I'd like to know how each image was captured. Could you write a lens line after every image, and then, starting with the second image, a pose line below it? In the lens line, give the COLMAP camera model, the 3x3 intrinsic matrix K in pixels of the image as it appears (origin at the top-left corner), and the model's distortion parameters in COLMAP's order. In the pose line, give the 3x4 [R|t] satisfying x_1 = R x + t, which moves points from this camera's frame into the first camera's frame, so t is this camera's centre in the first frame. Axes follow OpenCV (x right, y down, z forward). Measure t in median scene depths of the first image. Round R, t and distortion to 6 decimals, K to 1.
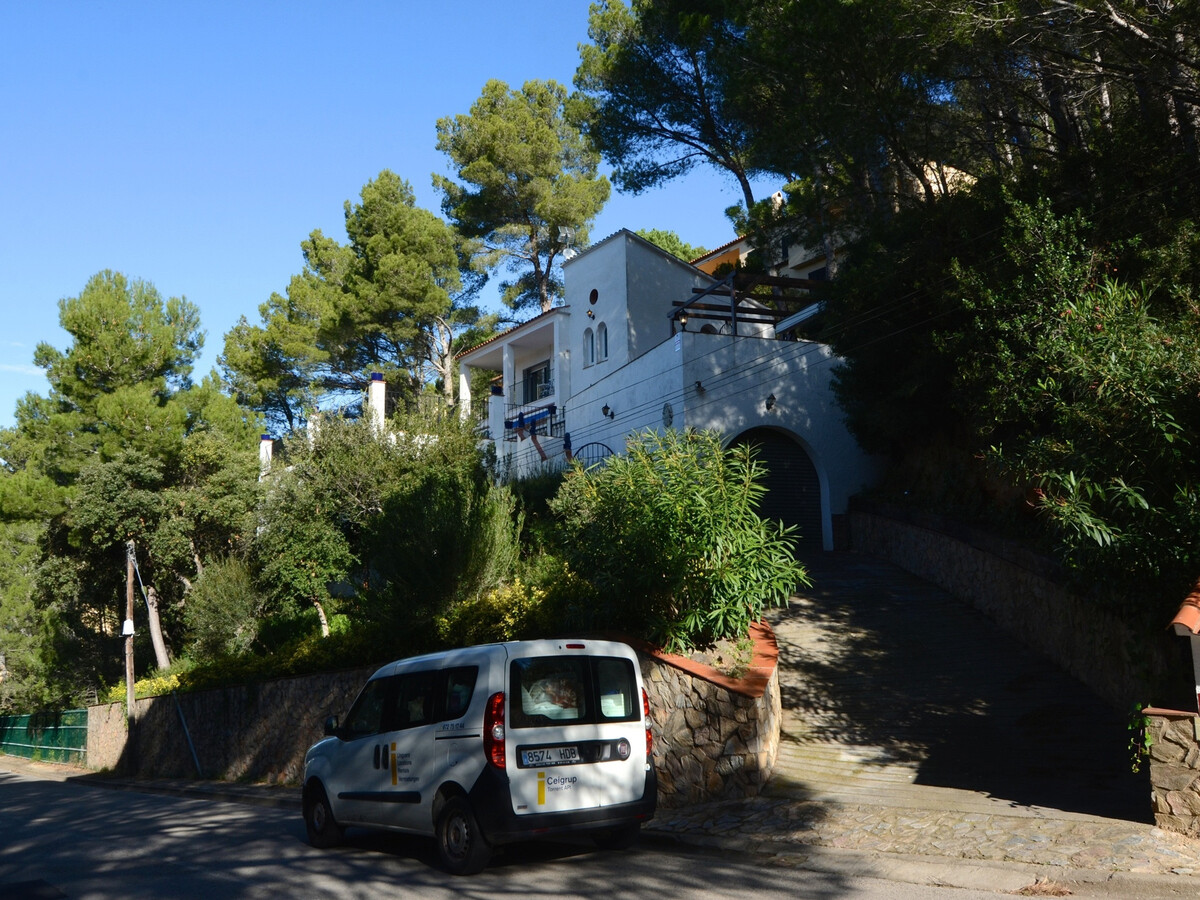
lens RADIAL K [[1128.2, 0, 600.0], [0, 1128.2, 450.0], [0, 0, 1]] dist [-0.000941, -0.000832]
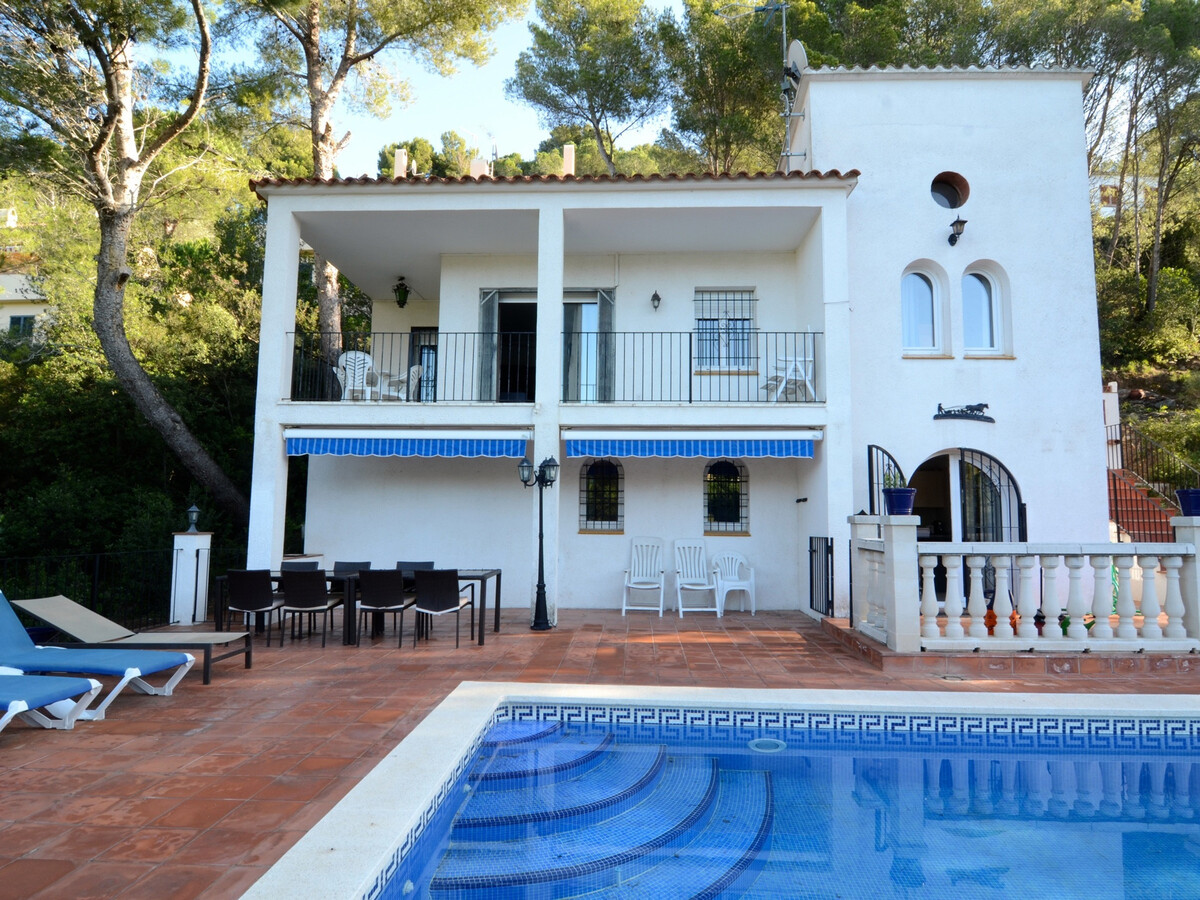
lens RADIAL K [[663.8, 0, 600.6], [0, 663.8, 460.0], [0, 0, 1]] dist [-0.003596, -0.013781]
pose [[0.576716, 0.094116, 0.811505, -0.217234], [-0.152959, 0.988215, -0.005905, -0.016706], [-0.802497, -0.120722, 0.584315, 0.796247]]
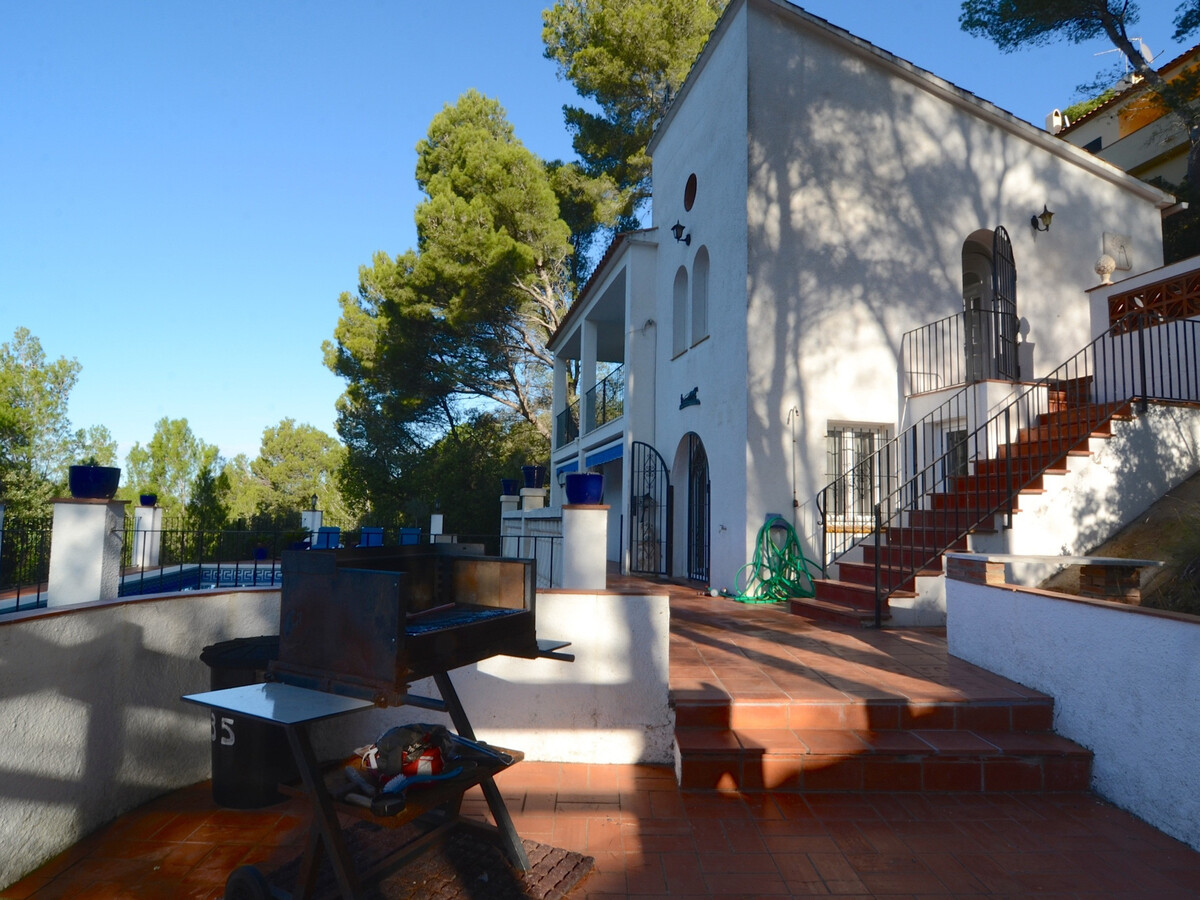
lens RADIAL K [[686.4, 0, 600.9], [0, 686.4, 457.9], [0, 0, 1]] dist [0.000540, -0.014667]
pose [[0.944176, 0.002797, -0.329430, 0.037948], [0.022643, 0.997048, 0.073363, -0.045098], [0.328663, -0.076727, 0.941325, 0.616253]]
